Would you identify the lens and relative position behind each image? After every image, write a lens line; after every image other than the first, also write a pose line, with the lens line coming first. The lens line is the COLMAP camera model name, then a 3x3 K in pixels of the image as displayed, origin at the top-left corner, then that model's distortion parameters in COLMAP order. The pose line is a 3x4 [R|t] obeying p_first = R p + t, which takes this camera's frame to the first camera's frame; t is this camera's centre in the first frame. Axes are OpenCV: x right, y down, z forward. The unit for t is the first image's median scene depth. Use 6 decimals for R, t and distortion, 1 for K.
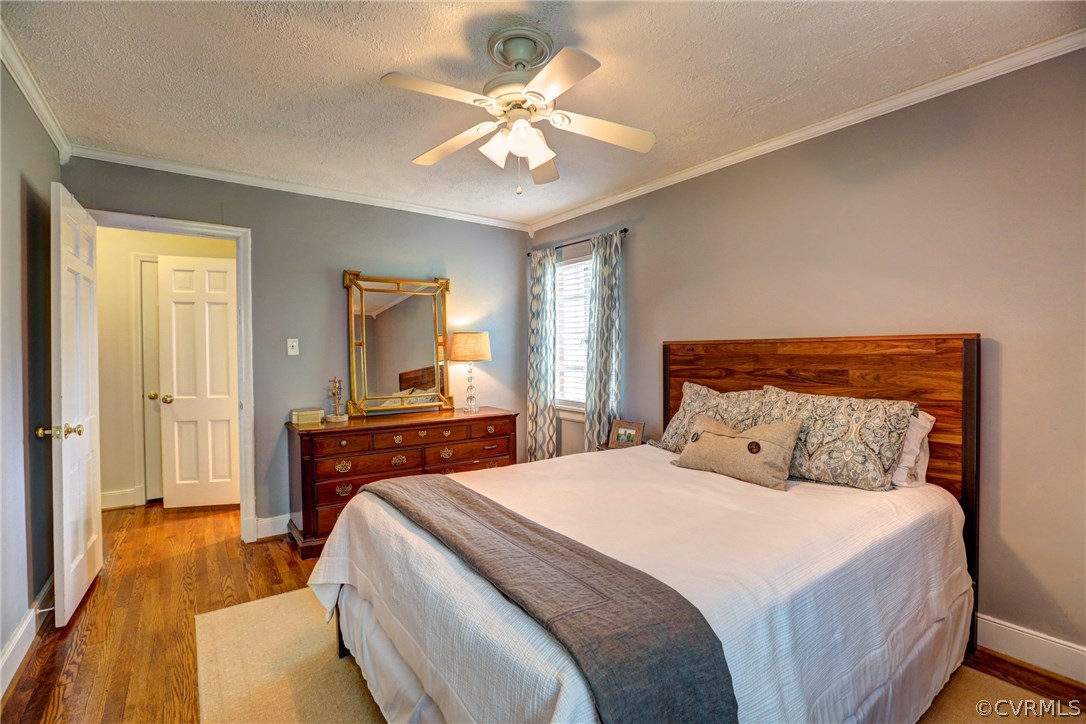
lens RADIAL K [[495.9, 0, 544.0], [0, 495.9, 358.5], [0, 0, 1]] dist [-0.057227, 0.021674]
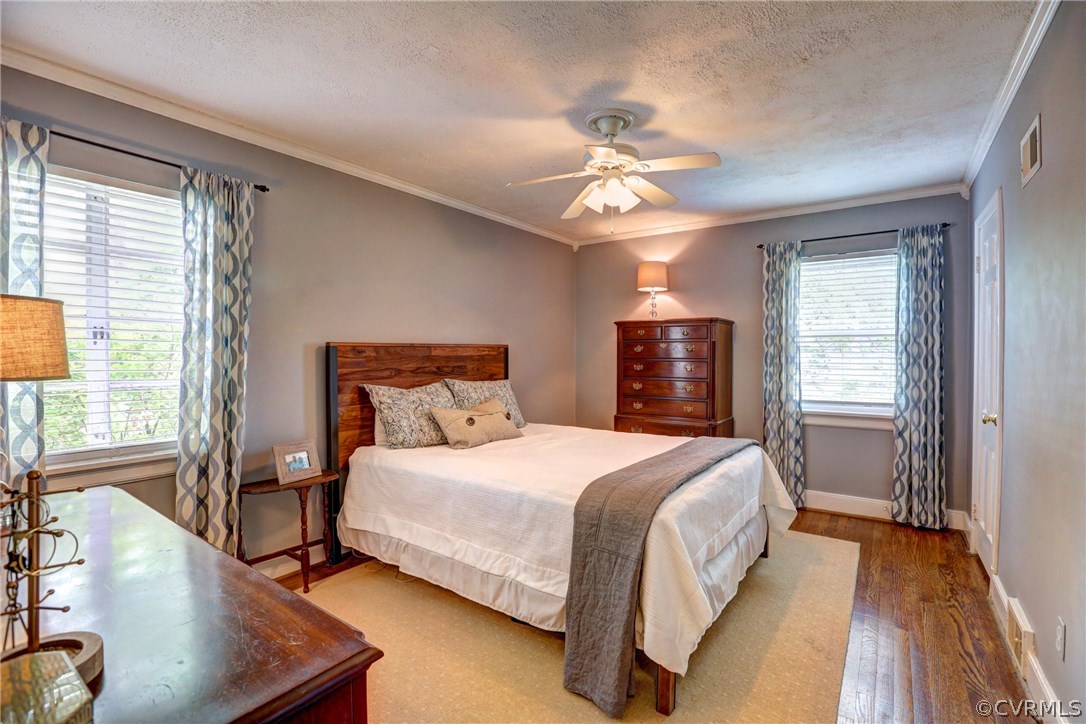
lens RADIAL K [[495.9, 0, 544.0], [0, 495.9, 358.5], [0, 0, 1]] dist [-0.057227, 0.021674]
pose [[-0.316793, -0.012518, 0.948412, -0.851192], [0.009886, 0.999815, 0.016498, -0.019102], [-0.948443, 0.014602, -0.316611, 1.089279]]
